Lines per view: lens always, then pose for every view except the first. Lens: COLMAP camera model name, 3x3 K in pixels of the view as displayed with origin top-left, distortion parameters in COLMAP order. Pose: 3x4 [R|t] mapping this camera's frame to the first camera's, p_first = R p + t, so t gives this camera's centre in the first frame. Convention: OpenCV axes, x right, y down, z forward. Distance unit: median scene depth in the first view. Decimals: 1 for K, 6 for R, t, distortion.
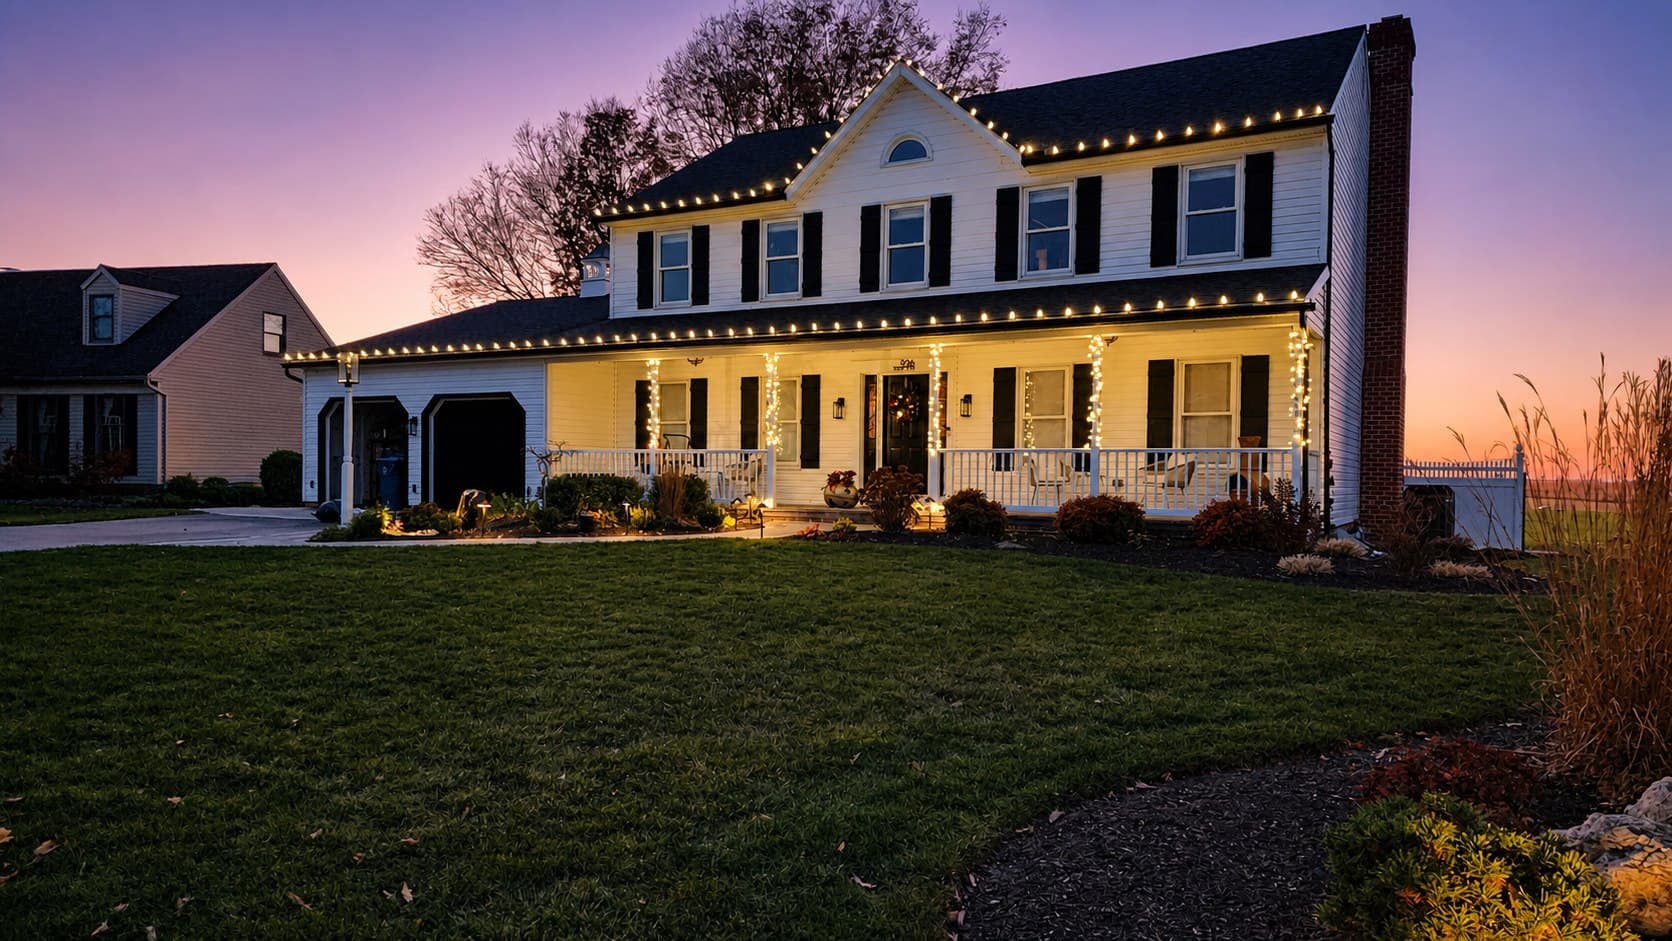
lens RADIAL K [[1023.8, 0, 836.0], [0, 1023.8, 470.5], [0, 0, 1]] dist [0.025075, -0.000985]
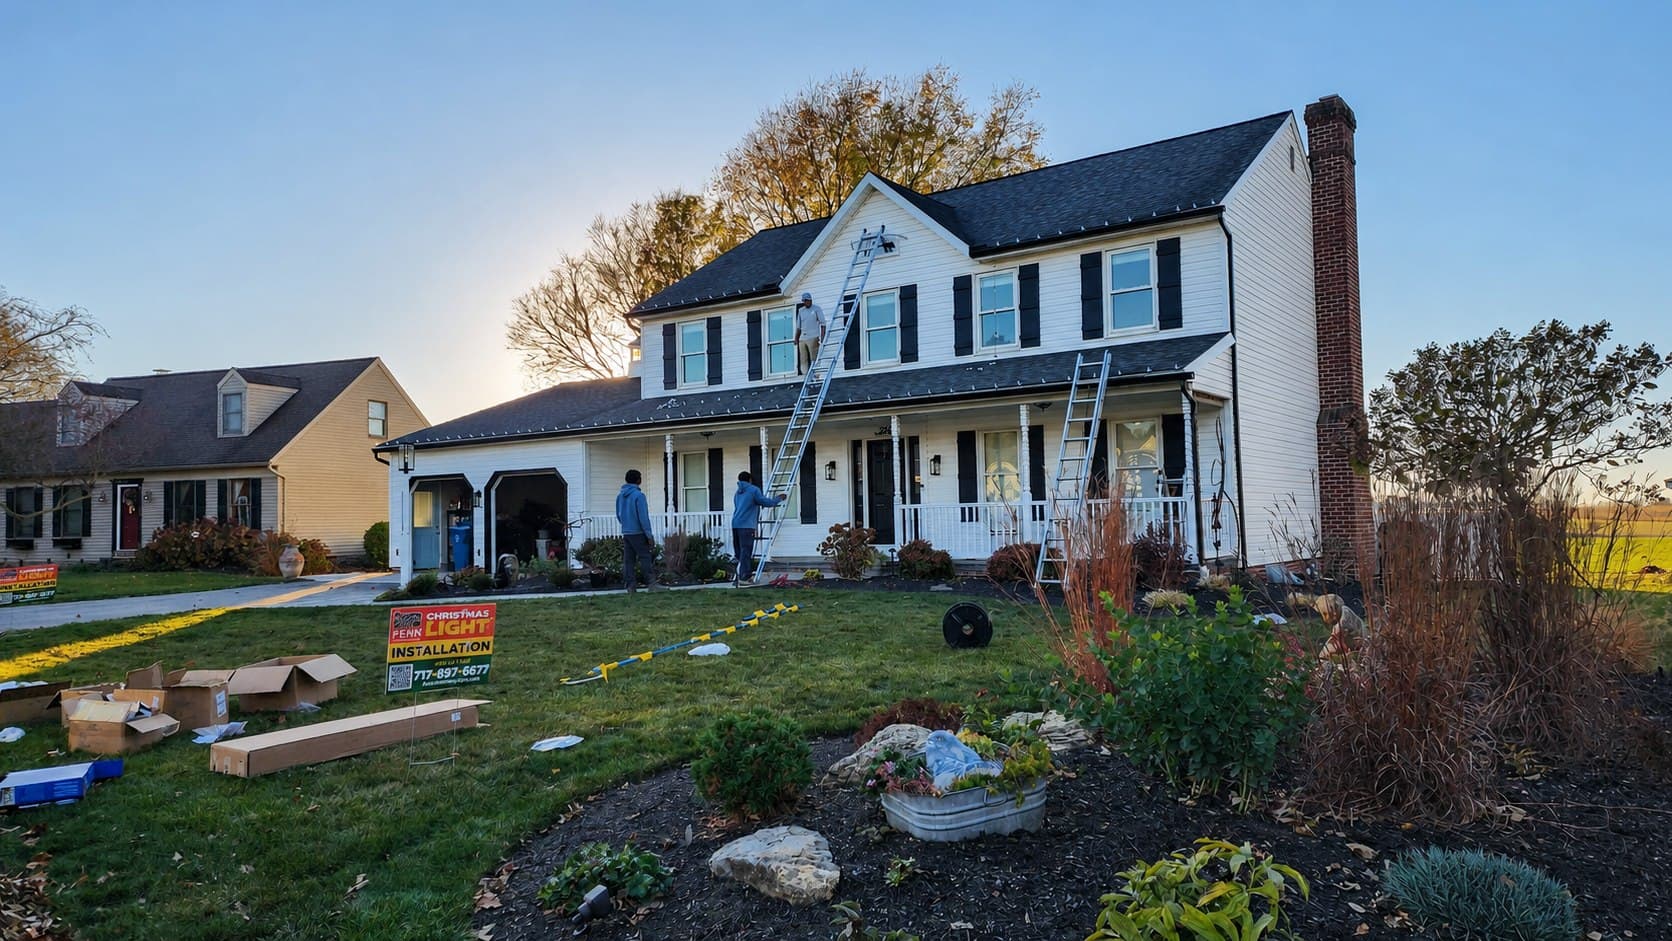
lens RADIAL K [[1023.8, 0, 836.0], [0, 1023.8, 470.5], [0, 0, 1]] dist [0.025075, -0.000985]
pose [[0.994722, -0.034626, -0.096587, 0.069668], [0.029367, 0.998035, -0.055346, 0.000776], [0.098313, 0.052217, 0.993785, -0.075039]]
